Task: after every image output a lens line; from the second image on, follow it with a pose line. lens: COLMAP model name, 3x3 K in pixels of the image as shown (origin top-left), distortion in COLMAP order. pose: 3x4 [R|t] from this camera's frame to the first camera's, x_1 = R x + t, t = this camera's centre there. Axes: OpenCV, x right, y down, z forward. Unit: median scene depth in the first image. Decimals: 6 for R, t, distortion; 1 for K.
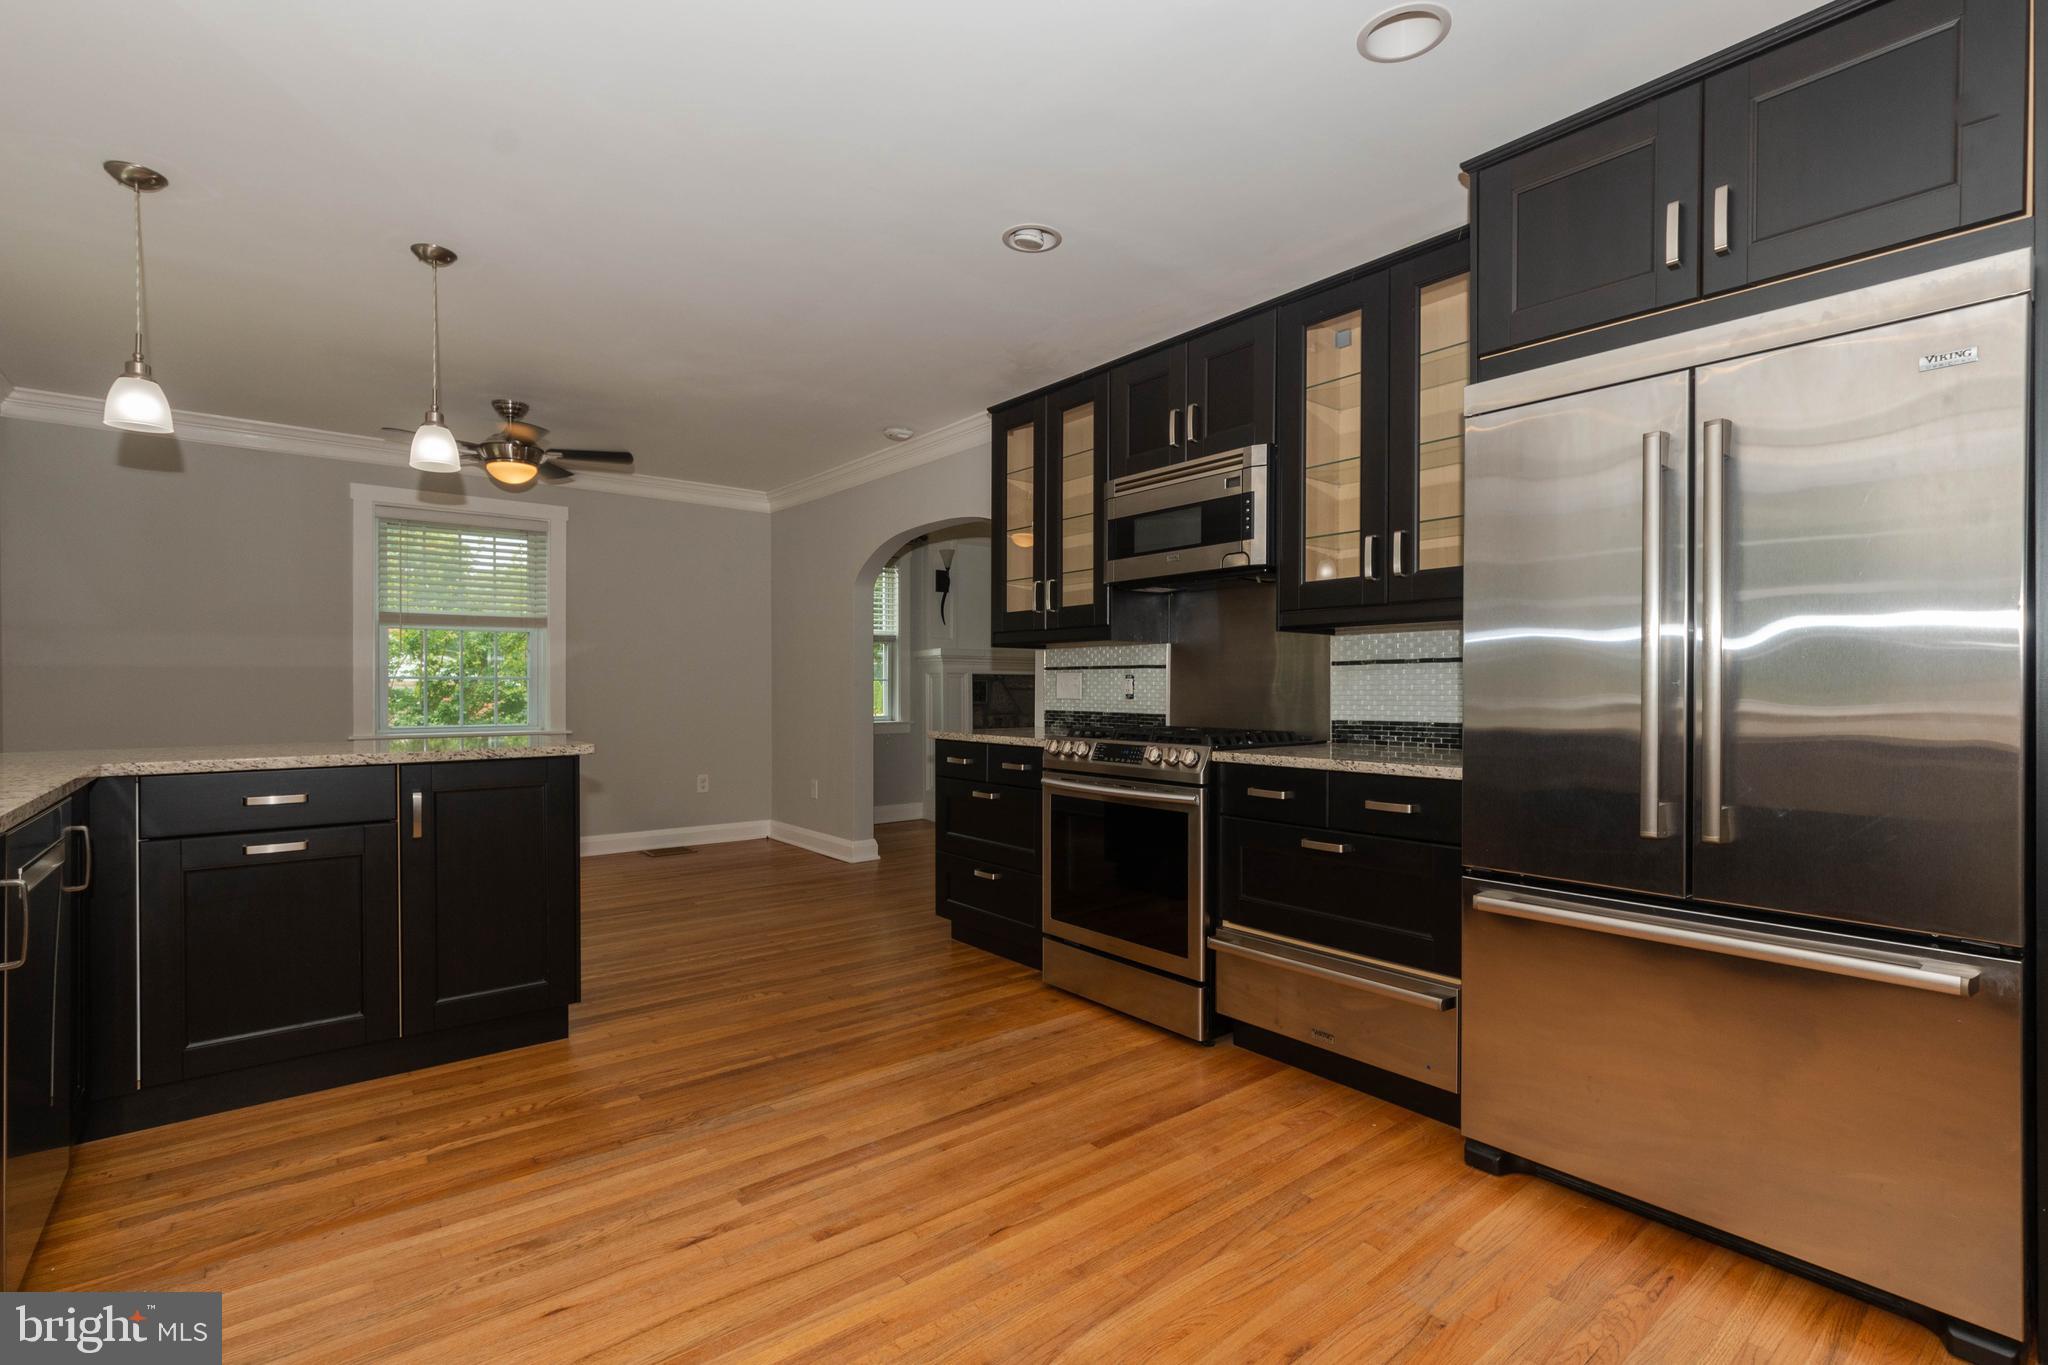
lens RADIAL K [[948.4, 0, 1028.6], [0, 948.4, 690.1], [0, 0, 1]] dist [0.001213, -0.000610]
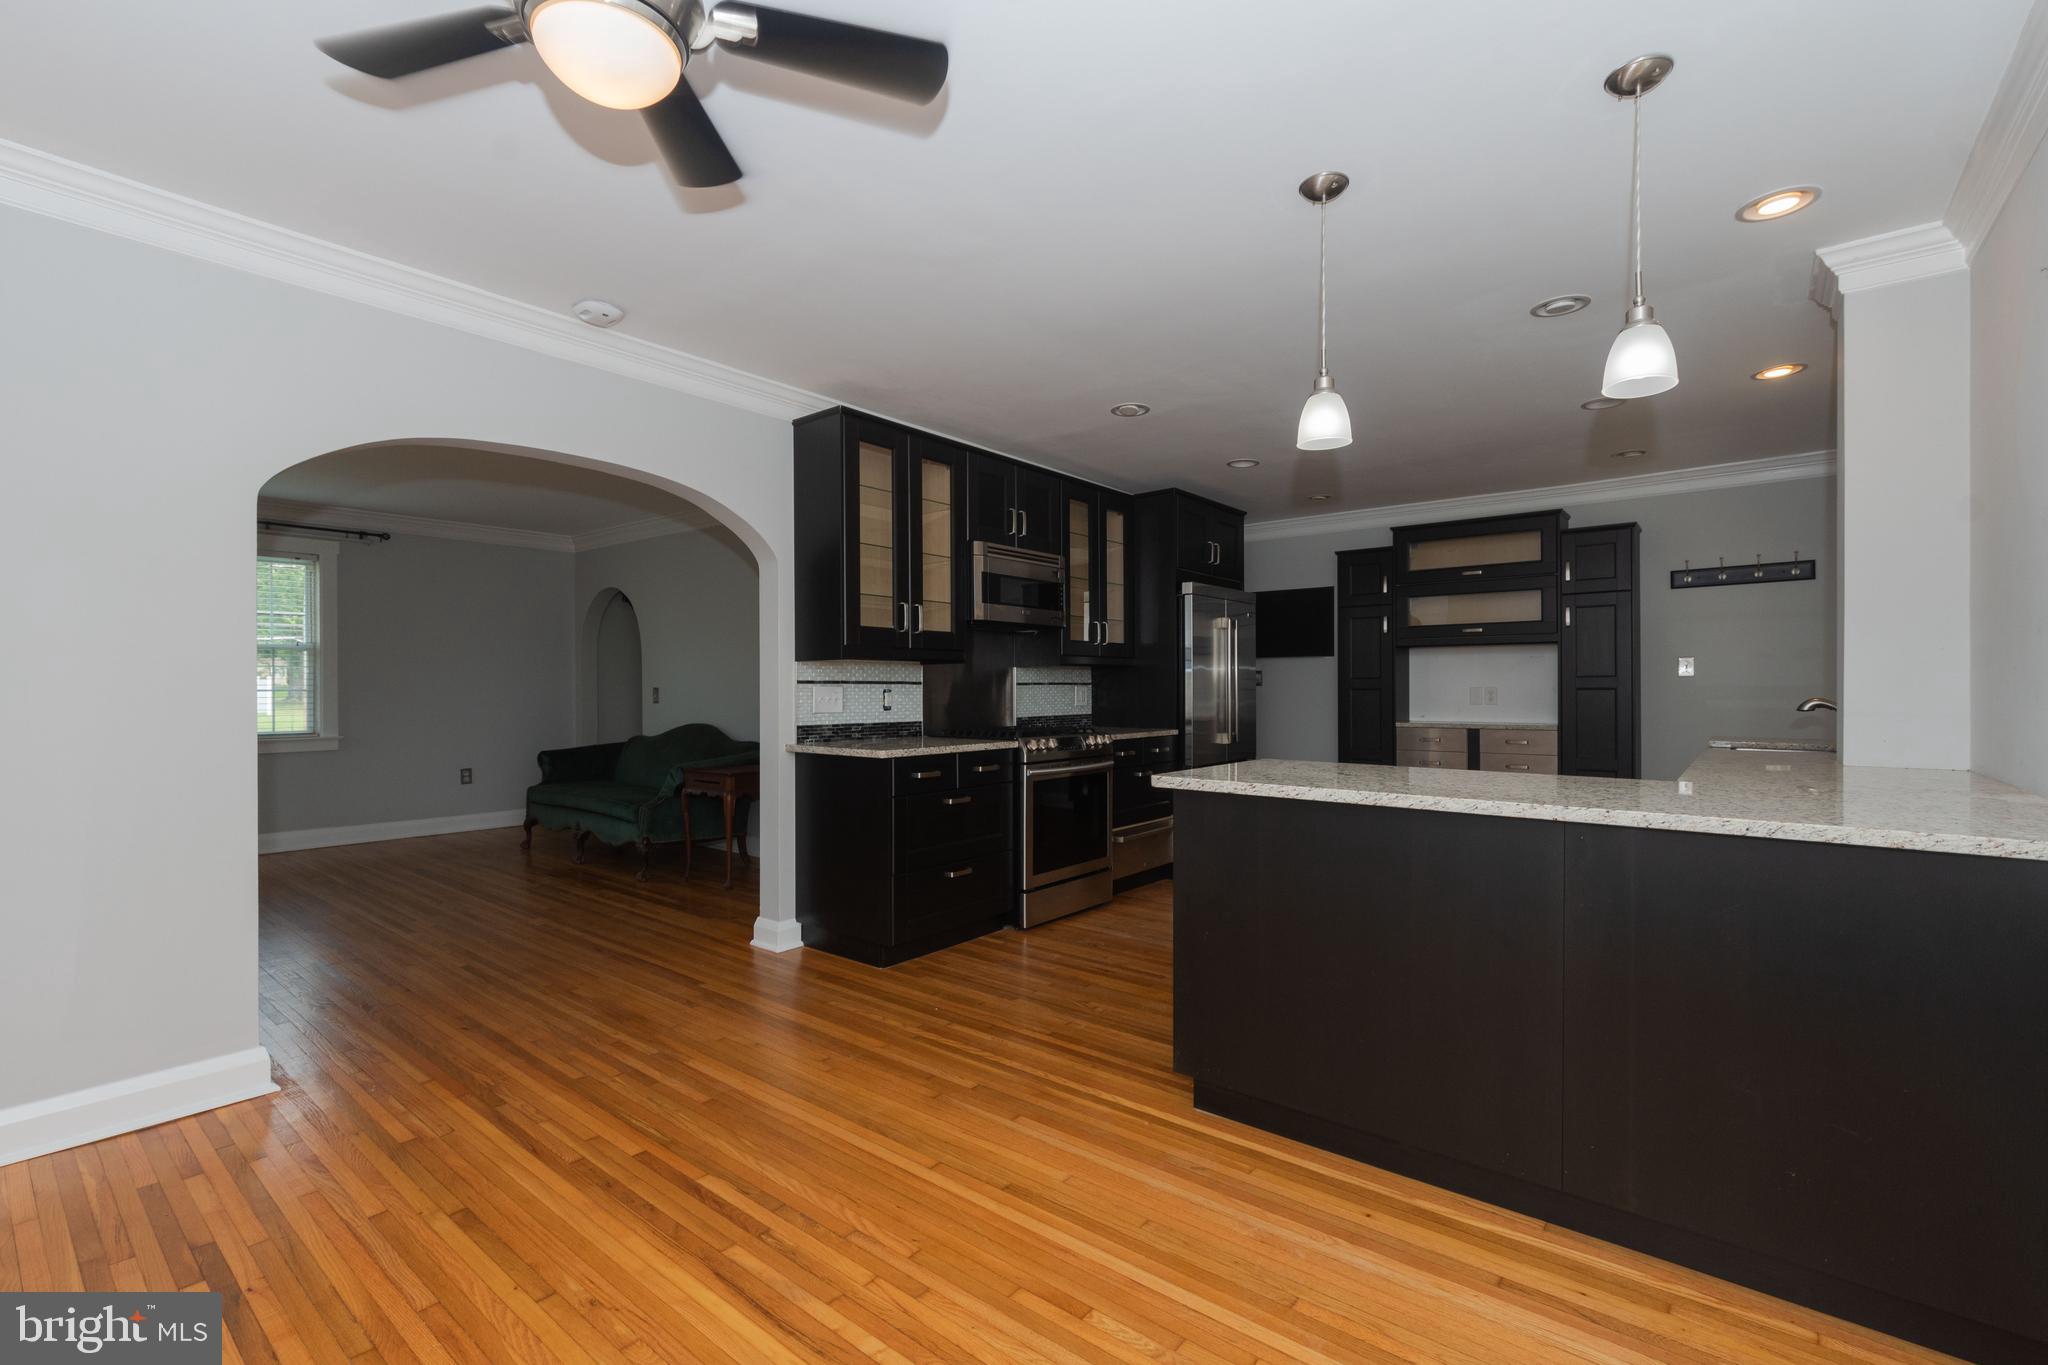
lens RADIAL K [[888.1, 0, 1024.4], [0, 888.1, 689.9], [0, 0, 1]] dist [-0.000335, 0.000000]
pose [[-0.202509, -0.001206, 0.979280, -1.259151], [0.005363, 0.999983, 0.002341, -0.022181], [-0.979266, 0.005726, -0.202499, 1.339034]]
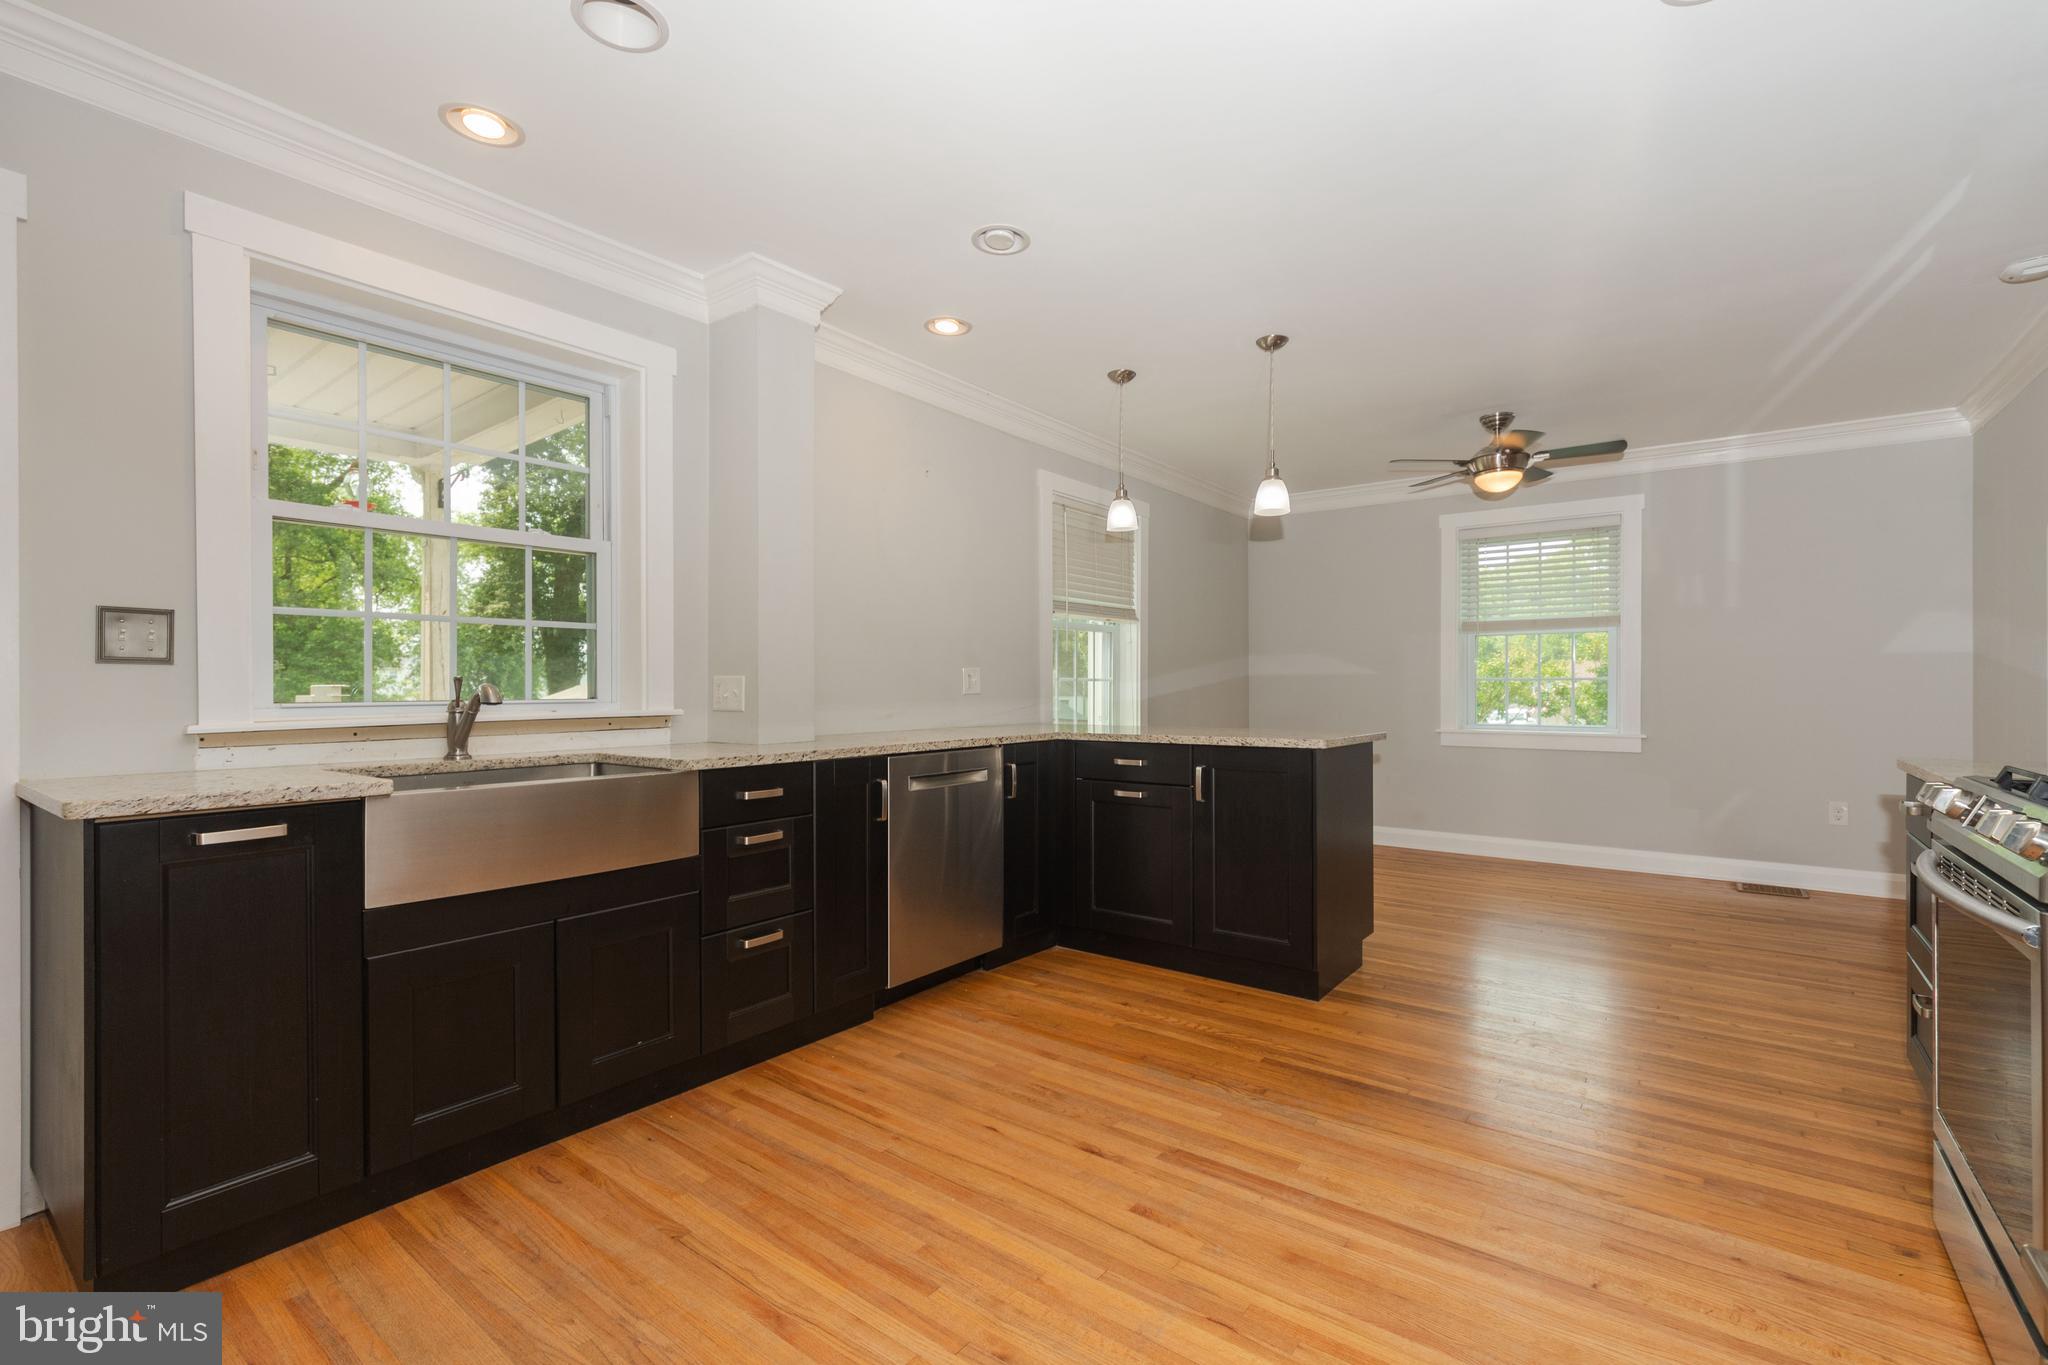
lens RADIAL K [[903.2, 0, 1024.5], [0, 903.2, 691.5], [0, 0, 1]] dist [-0.007369, 0.004111]
pose [[0.232761, 0.004505, -0.972524, 0.431516], [-0.003119, 0.999988, 0.003886, -0.001948], [0.972529, 0.002128, 0.232772, 0.384164]]
